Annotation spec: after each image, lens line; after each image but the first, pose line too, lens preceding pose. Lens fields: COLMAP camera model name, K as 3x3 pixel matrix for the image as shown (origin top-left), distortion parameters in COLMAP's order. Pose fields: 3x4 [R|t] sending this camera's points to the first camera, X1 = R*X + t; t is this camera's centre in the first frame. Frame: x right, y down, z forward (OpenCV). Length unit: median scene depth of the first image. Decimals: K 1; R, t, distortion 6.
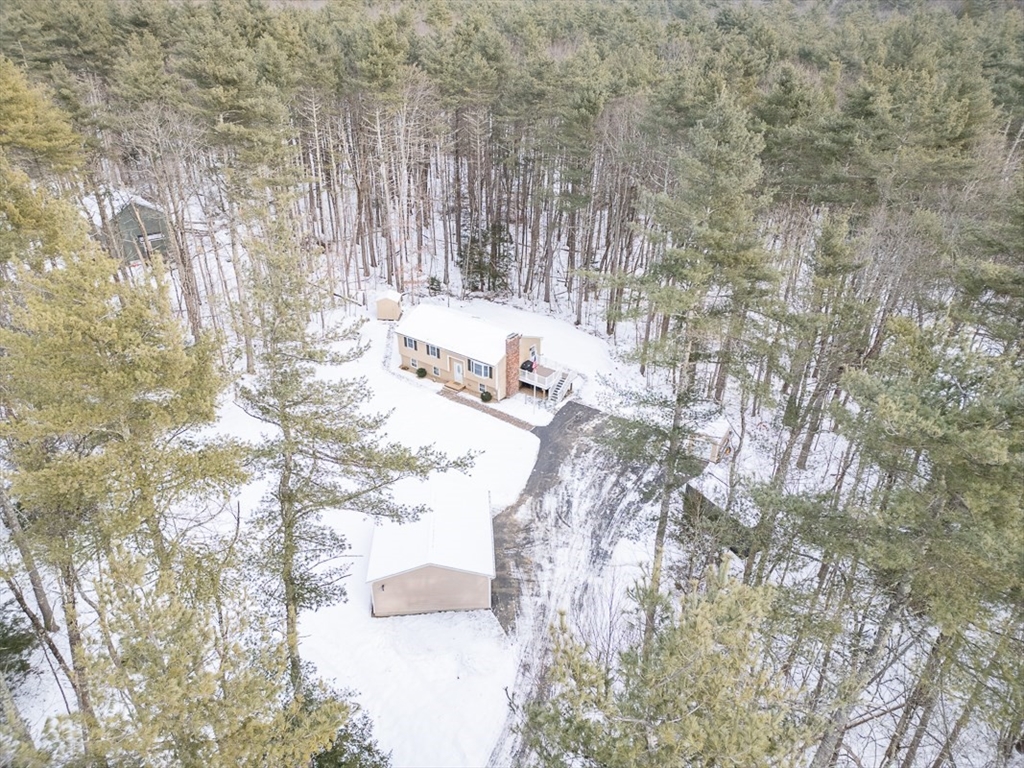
lens RADIAL K [[725.6, 0, 514.3], [0, 725.6, 386.1], [0, 0, 1]] dist [0.075813, -0.067160]
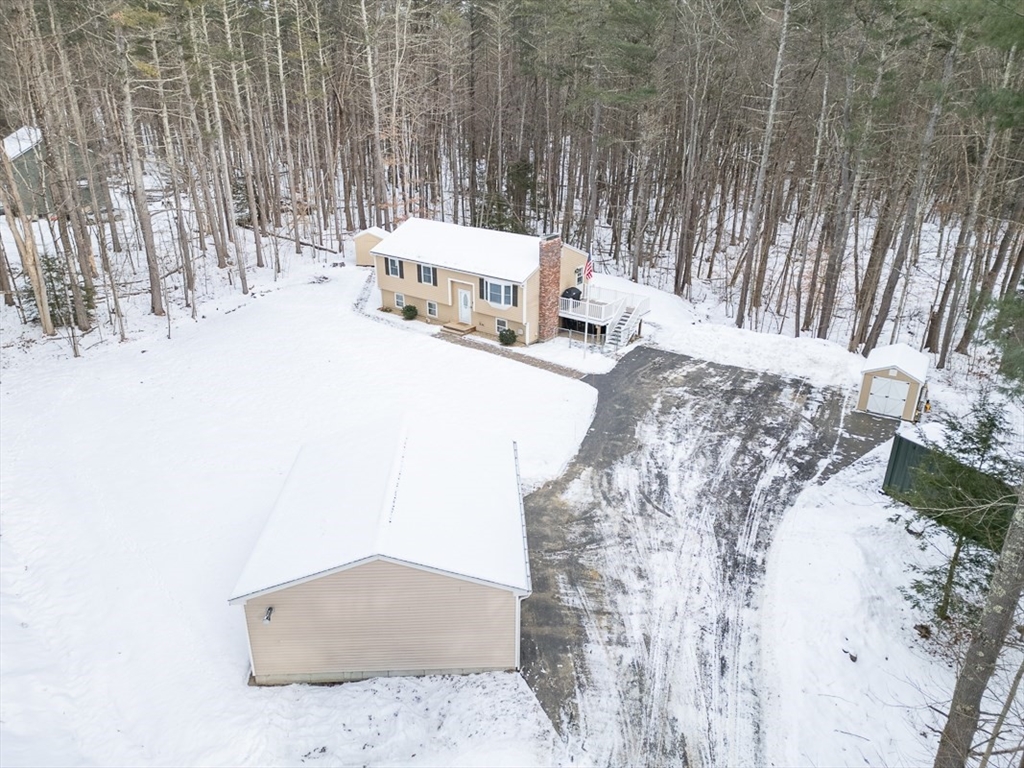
lens RADIAL K [[725.6, 0, 514.3], [0, 725.6, 386.1], [0, 0, 1]] dist [0.075813, -0.067160]
pose [[0.999721, 0.008844, -0.021893, -0.022029], [-0.011155, 0.994114, -0.107762, 0.148483], [0.020811, 0.107976, 0.993936, 0.441848]]
